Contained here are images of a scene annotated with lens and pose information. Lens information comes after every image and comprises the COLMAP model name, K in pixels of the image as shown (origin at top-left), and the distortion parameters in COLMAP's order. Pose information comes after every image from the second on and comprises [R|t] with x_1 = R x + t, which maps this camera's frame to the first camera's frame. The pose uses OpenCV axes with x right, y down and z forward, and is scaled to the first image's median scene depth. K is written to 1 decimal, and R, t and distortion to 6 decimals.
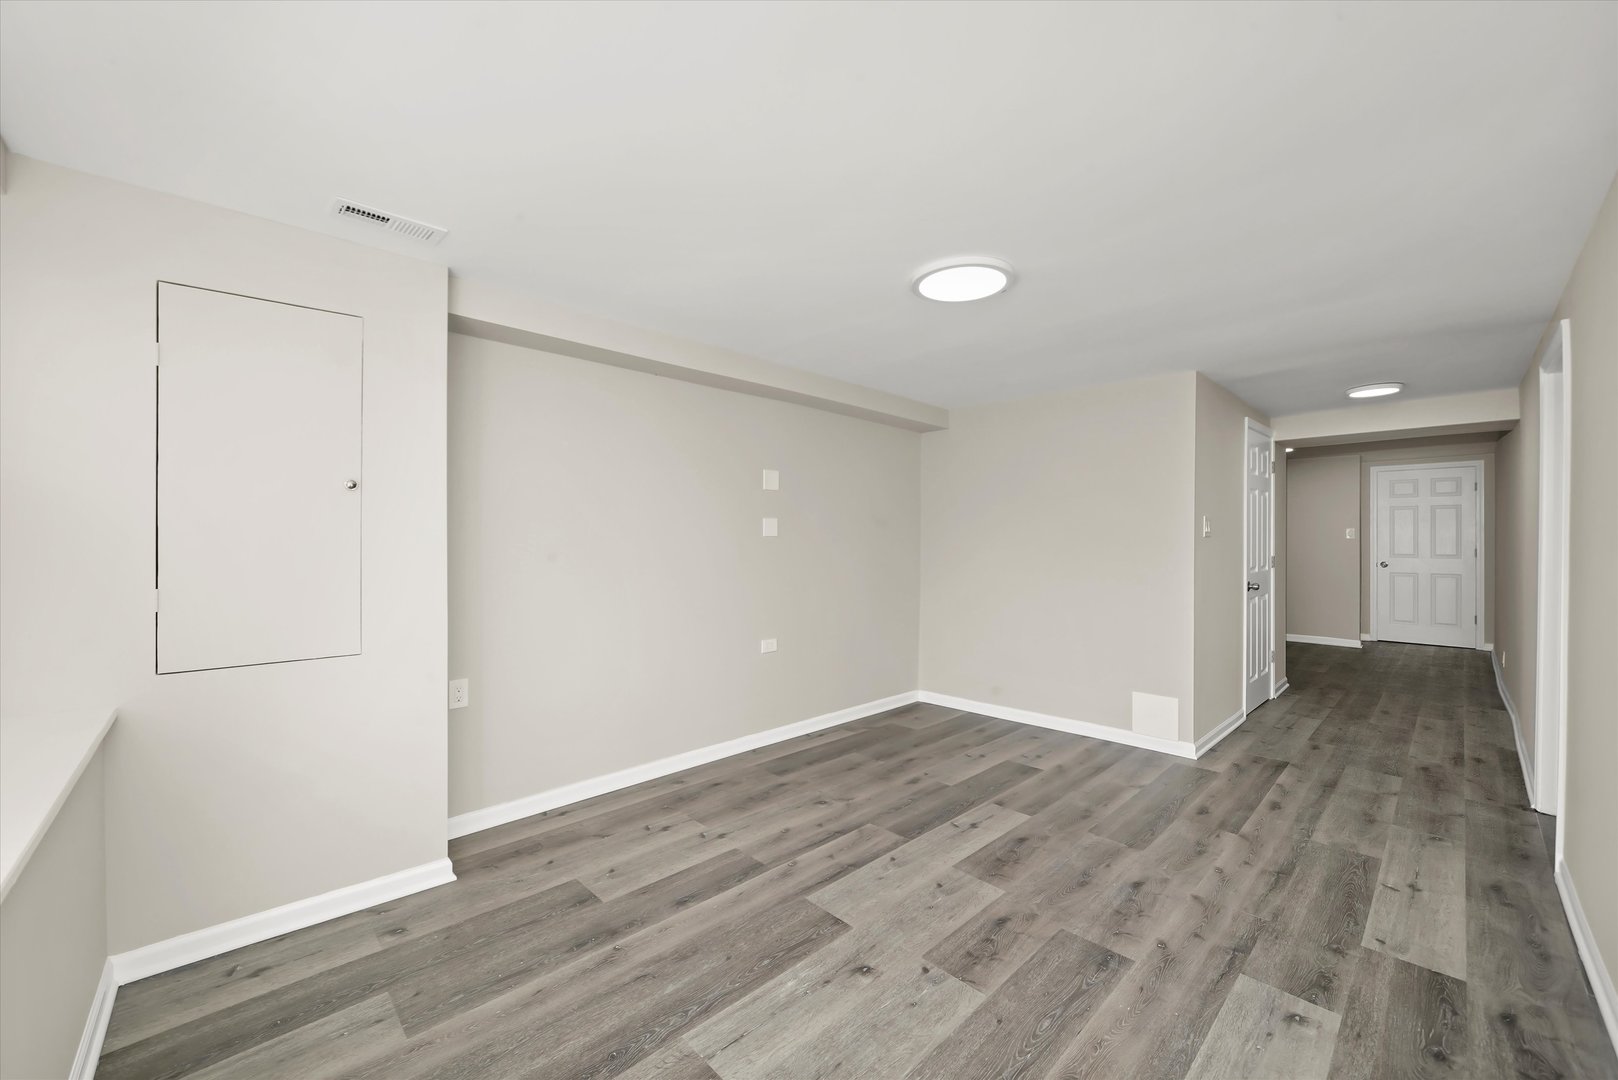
lens RADIAL K [[610.2, 0, 809.0], [0, 610.2, 540.0], [0, 0, 1]] dist [-0.005760, 0.000245]
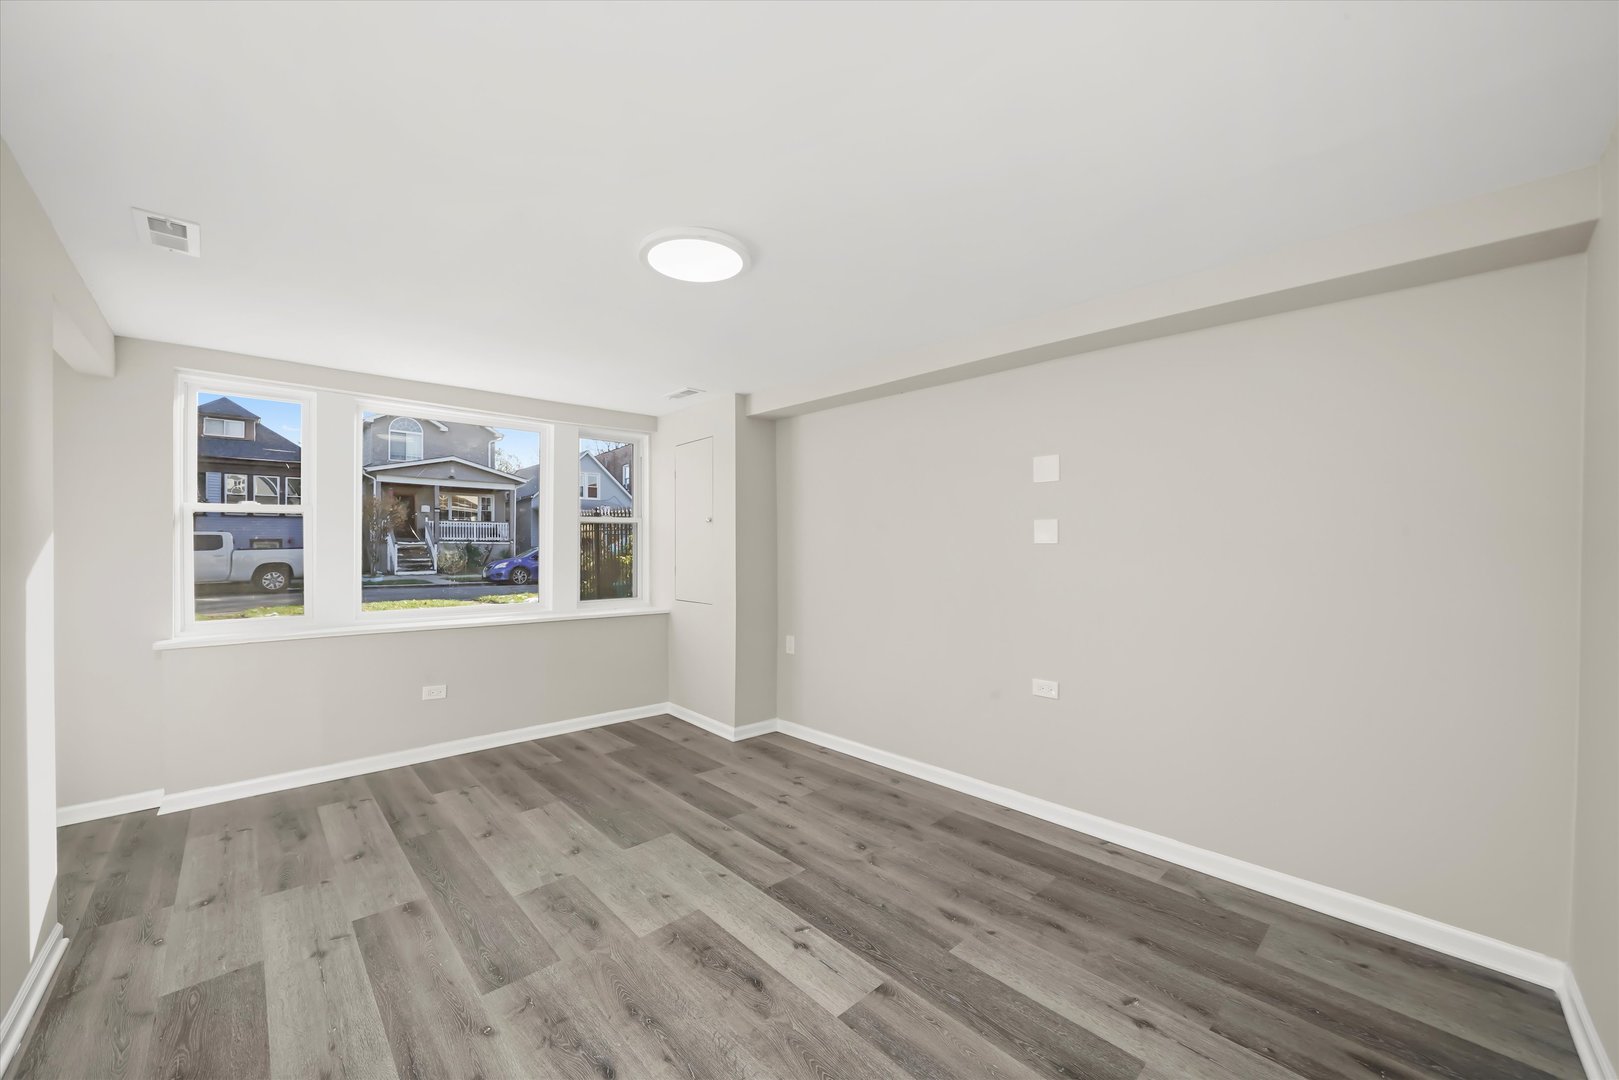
lens RADIAL K [[621.0, 0, 809.5], [0, 621.0, 540.0], [0, 0, 1]] dist [-0.012075, 0.000023]
pose [[-0.001402, -0.013959, -0.999902, 1.131748], [-0.002665, 0.999899, -0.013955, 0.002068], [0.999995, 0.002645, -0.001439, 1.138513]]
